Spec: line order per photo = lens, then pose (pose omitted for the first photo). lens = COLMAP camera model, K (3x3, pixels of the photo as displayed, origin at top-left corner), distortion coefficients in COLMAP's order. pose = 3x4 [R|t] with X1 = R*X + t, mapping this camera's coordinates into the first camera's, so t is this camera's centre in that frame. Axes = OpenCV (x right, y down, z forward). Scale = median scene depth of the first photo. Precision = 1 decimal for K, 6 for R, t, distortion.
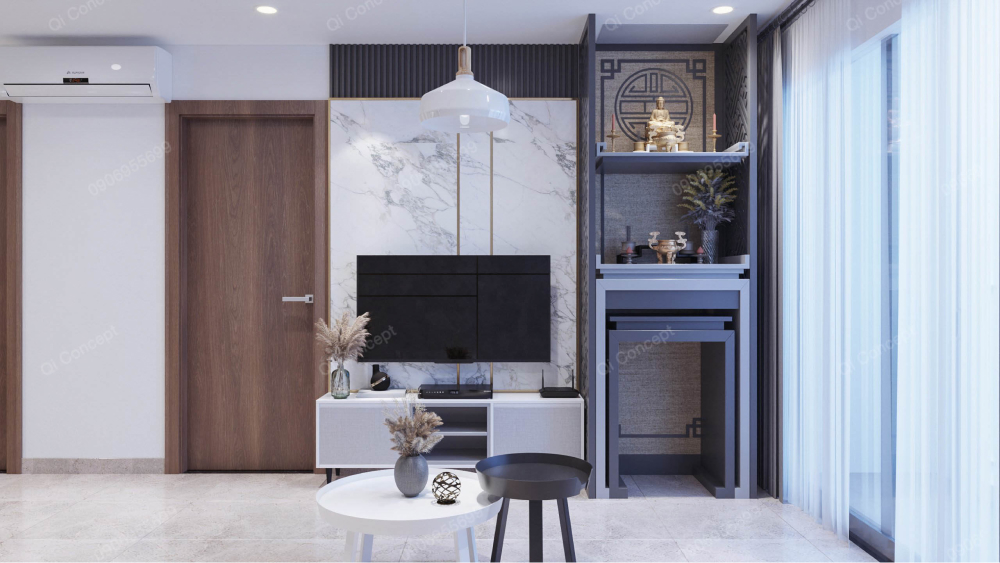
lens RADIAL K [[771.9, 0, 500.3], [0, 771.9, 281.7], [0, 0, 1]] dist [-0.013038, 0.000167]
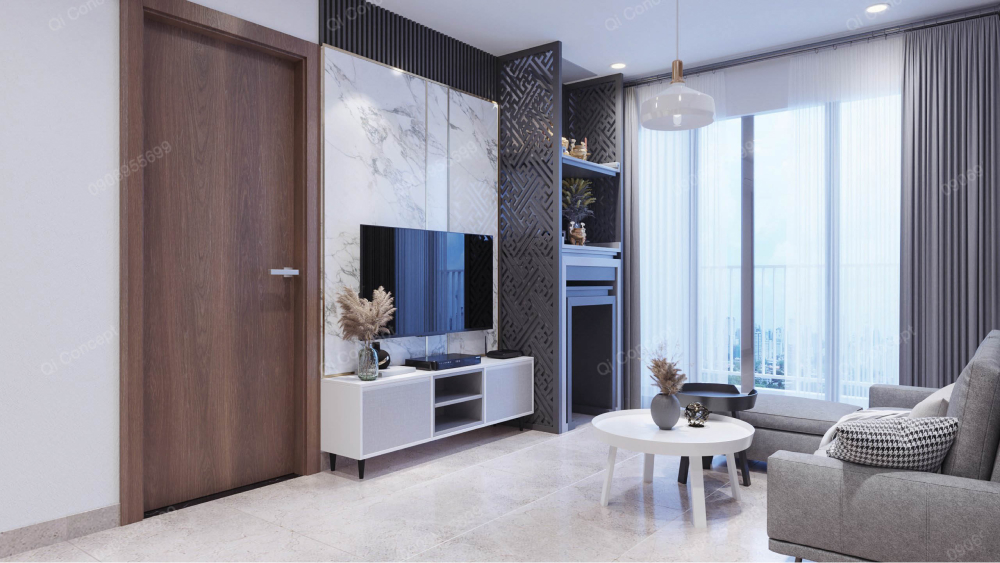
lens RADIAL K [[679.1, 0, 501.7], [0, 679.1, 282.9], [0, 0, 1]] dist [-0.004406, -0.001935]
pose [[0.606425, -0.001417, 0.795140, -0.714357], [0.001254, 0.999999, 0.000826, 0.034437], [-0.795140, 0.000497, 0.606426, 0.369786]]
